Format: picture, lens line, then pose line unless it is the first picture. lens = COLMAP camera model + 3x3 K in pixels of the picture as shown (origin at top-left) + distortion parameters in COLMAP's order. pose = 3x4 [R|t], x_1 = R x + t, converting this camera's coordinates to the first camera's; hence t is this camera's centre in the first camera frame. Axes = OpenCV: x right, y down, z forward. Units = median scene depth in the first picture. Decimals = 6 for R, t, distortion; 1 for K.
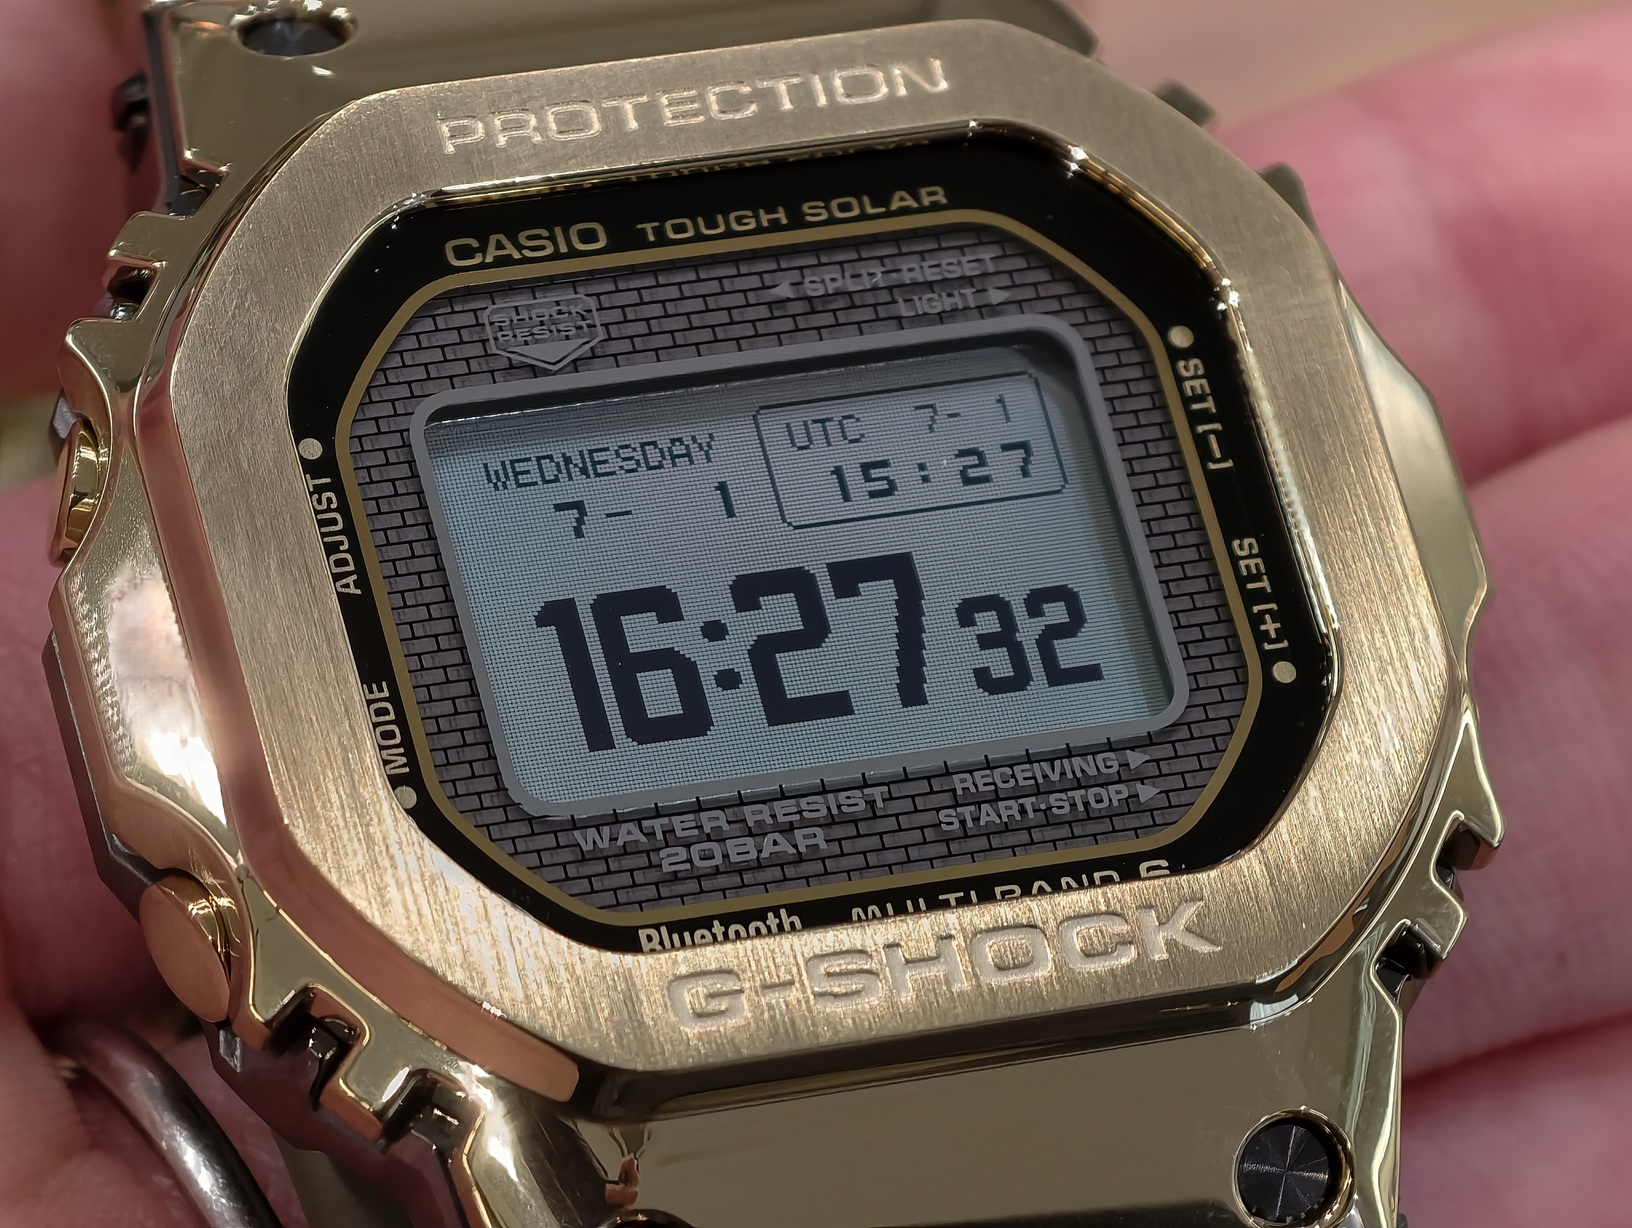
lens RADIAL K [[11382.8, 0, 816.0], [0, 11382.8, 614.0], [0, 0, 1]] dist [0.479736, -25.103965]
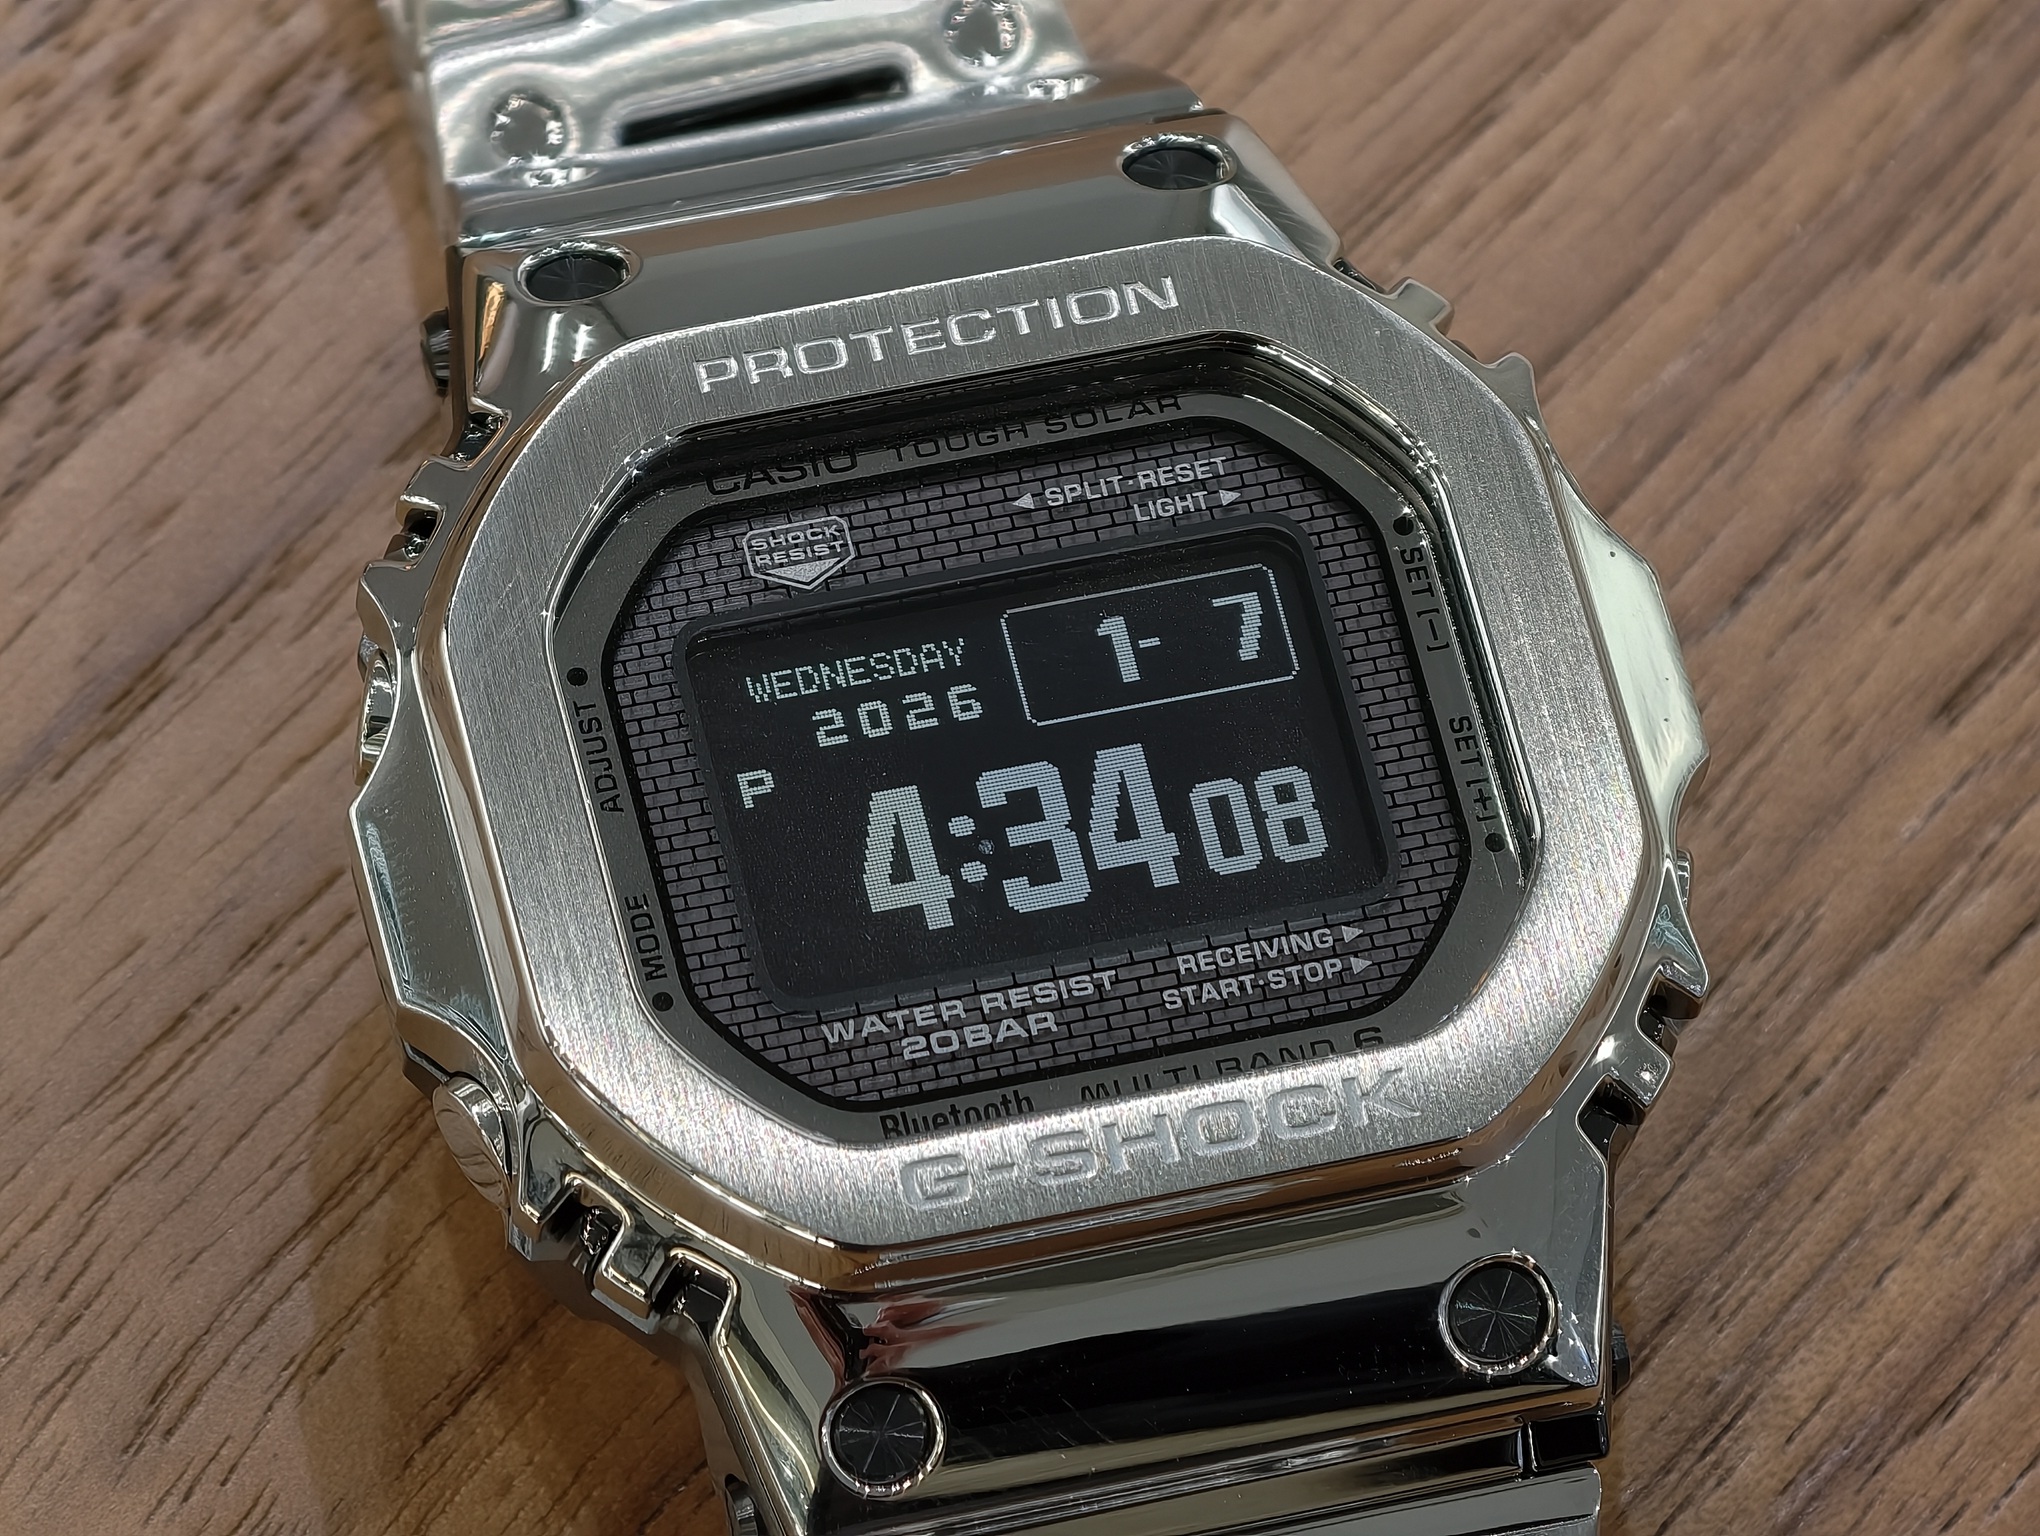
lens RADIAL K [[14228.5, 0, 1020.0], [0, 14228.5, 768.0], [0, 0, 1]] dist [0.479736, -25.103965]
pose [[0.993164, -0.032262, -0.112184, 0.149229], [0.038827, 0.997628, 0.056833, -0.081070], [0.110085, -0.060800, 0.992061, -0.344816]]
